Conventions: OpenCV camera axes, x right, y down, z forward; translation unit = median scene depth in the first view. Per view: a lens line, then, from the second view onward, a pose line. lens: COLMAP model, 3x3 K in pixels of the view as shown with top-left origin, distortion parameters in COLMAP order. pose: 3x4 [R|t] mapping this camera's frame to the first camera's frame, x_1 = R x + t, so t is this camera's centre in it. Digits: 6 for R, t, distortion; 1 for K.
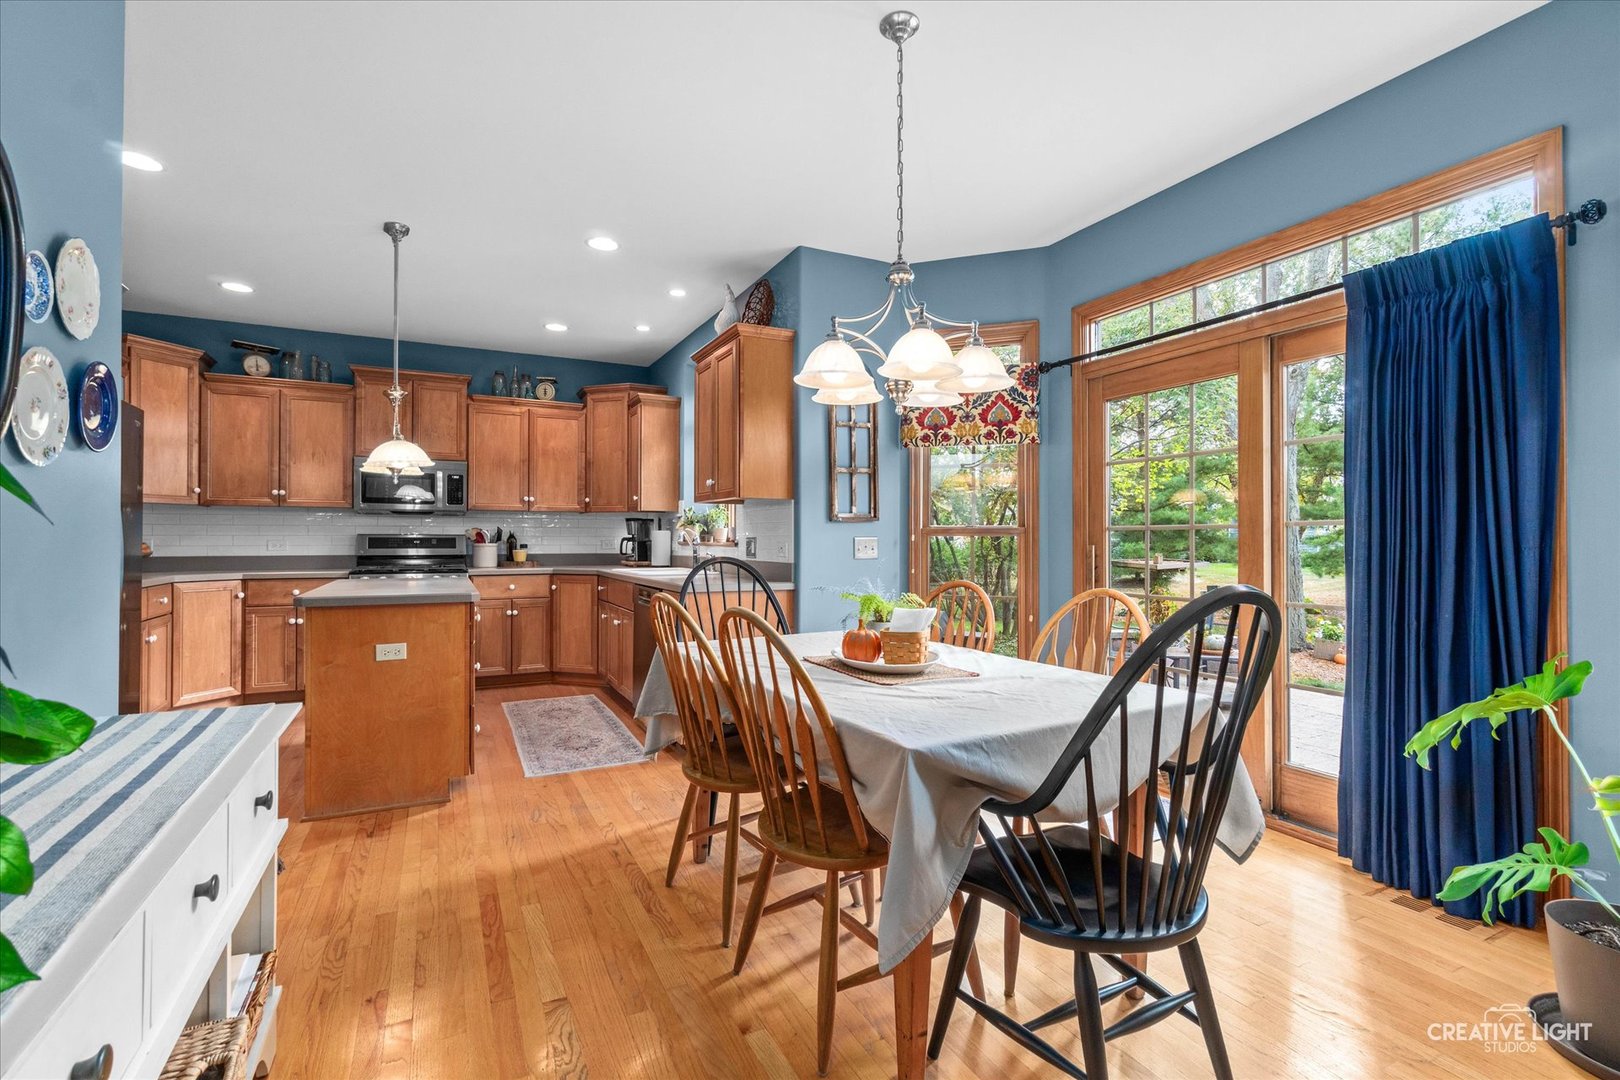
lens RADIAL K [[732.4, 0, 802.8], [0, 732.4, 534.3], [0, 0, 1]] dist [0.000619, -0.000594]
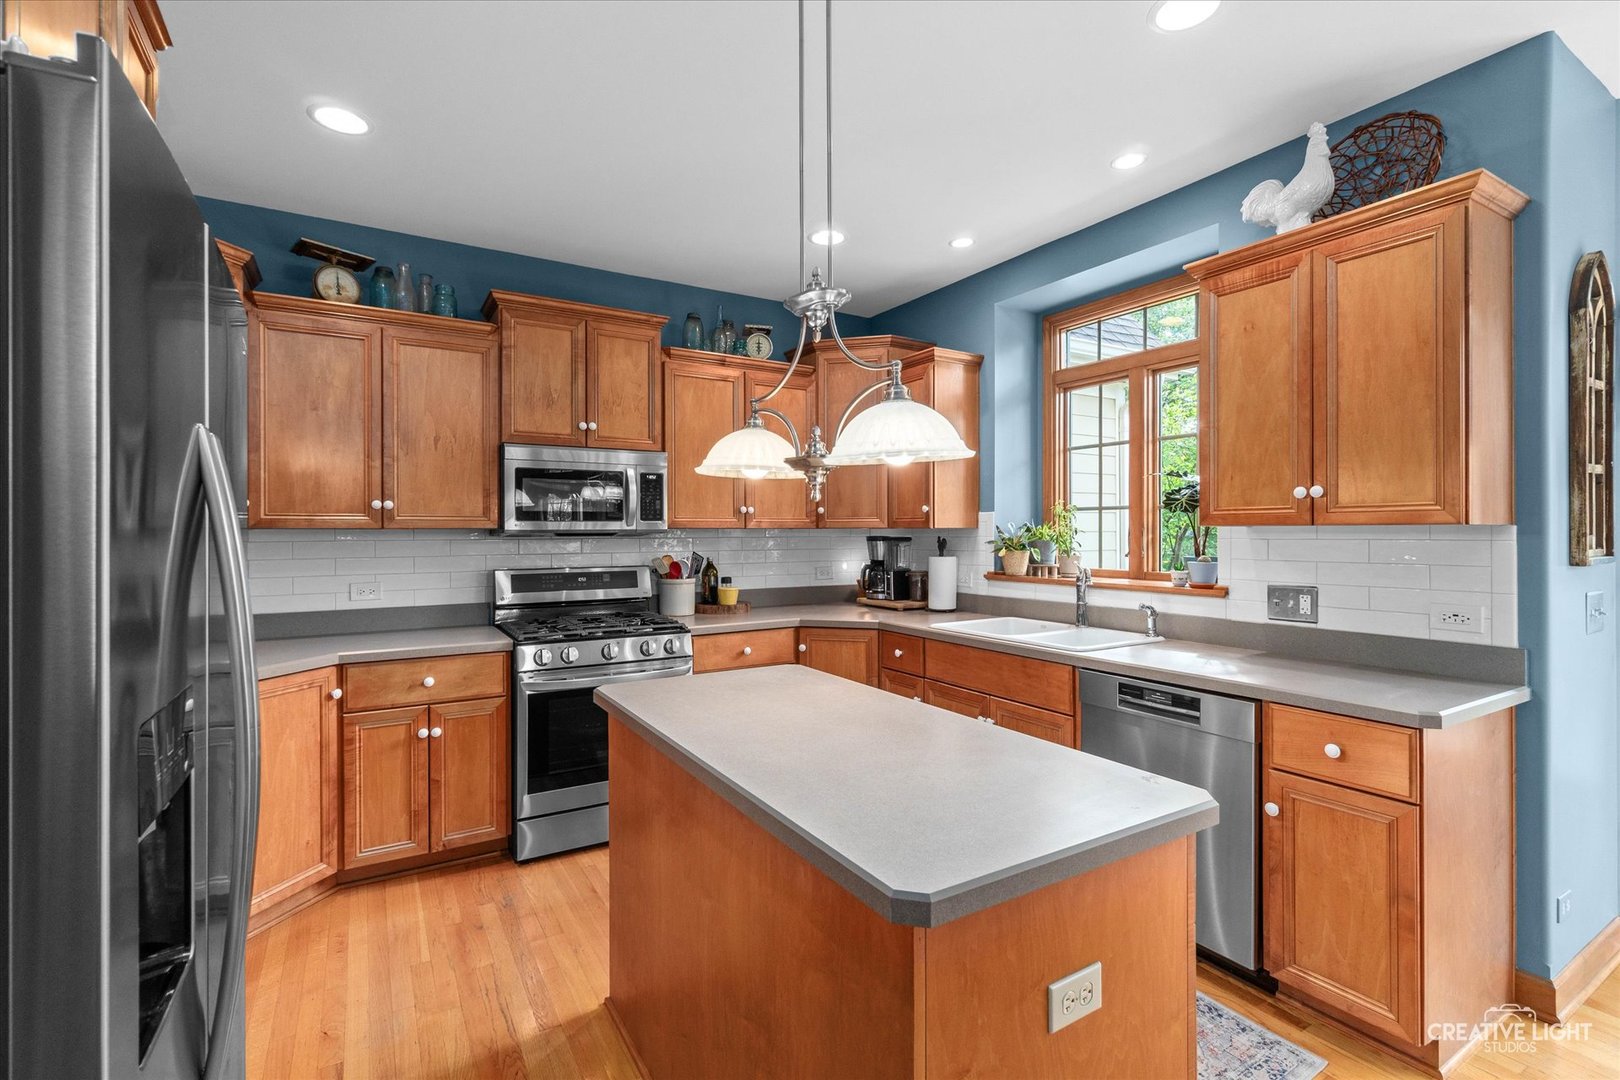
lens RADIAL K [[724.2, 0, 795.4], [0, 724.2, 530.7], [0, 0, 1]] dist [0.014797, -0.016194]
pose [[0.997343, -0.005762, 0.072619, -0.394285], [0.005325, 0.999967, 0.006213, -0.034881], [-0.072653, -0.005810, 0.997340, 0.368068]]
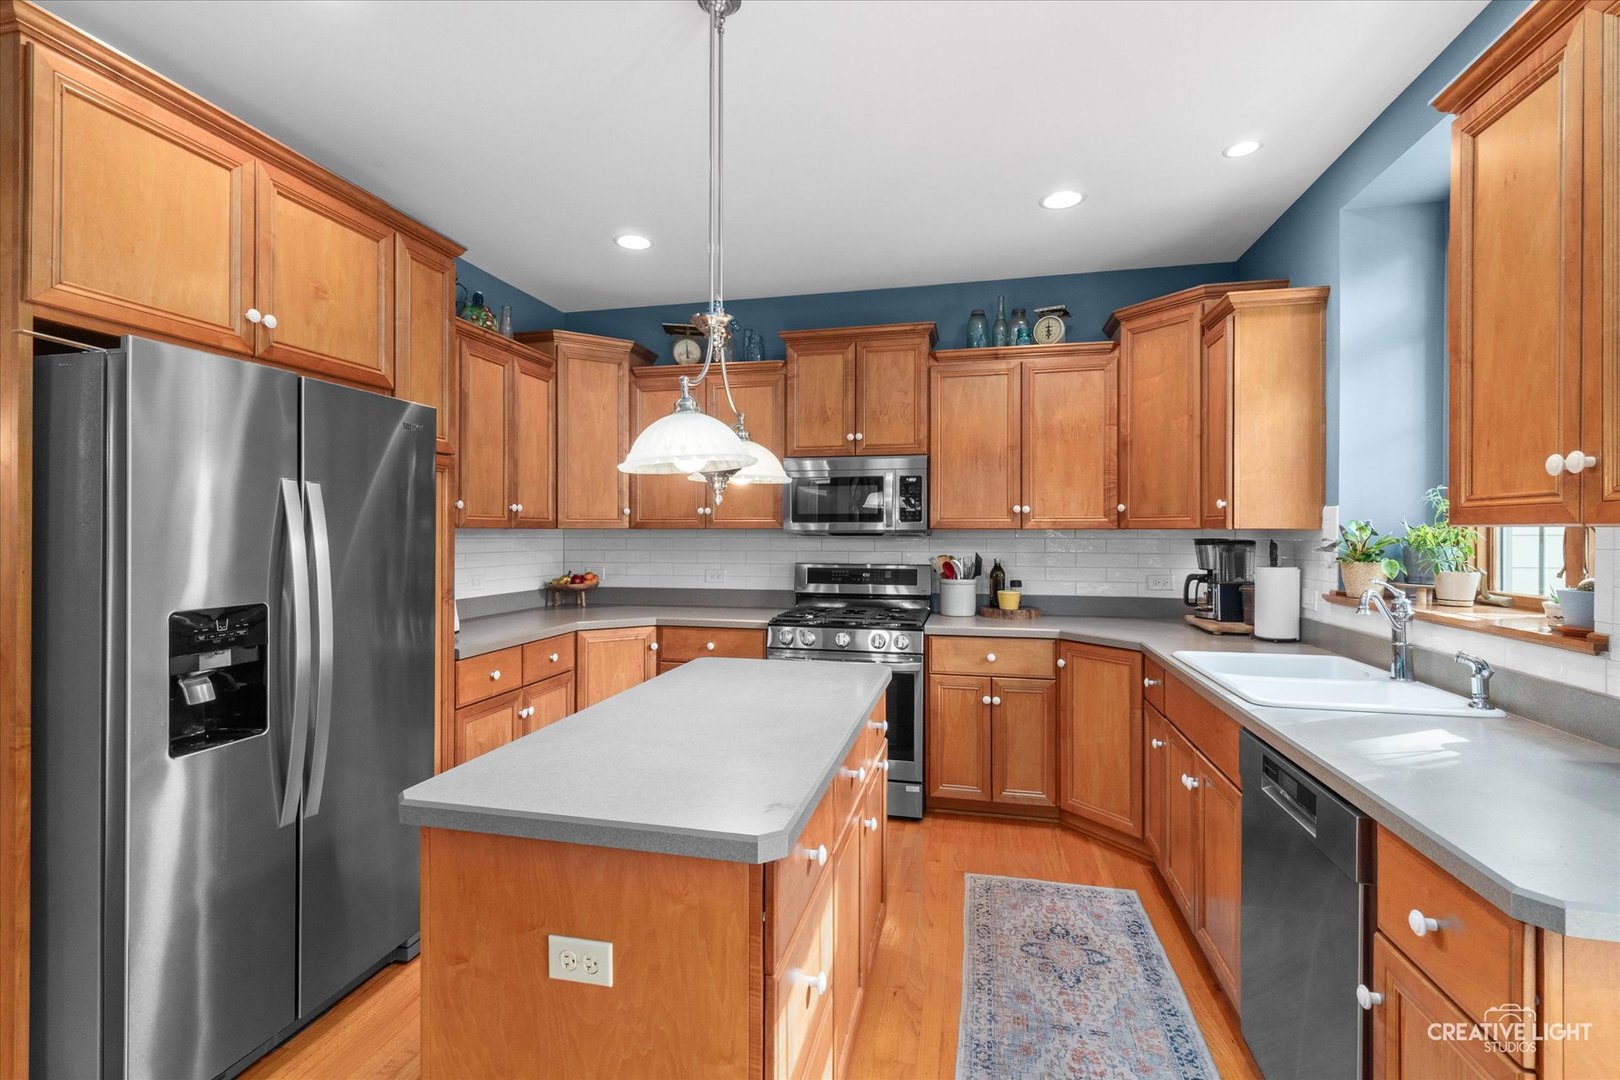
lens RADIAL K [[732.4, 0, 802.8], [0, 732.4, 534.3], [0, 0, 1]] dist [0.000619, -0.000594]
pose [[0.767084, 0.000159, -0.641547, -0.127361], [0.005446, 0.999962, 0.006759, -0.033893], [0.641523, -0.008678, 0.767054, 0.432256]]
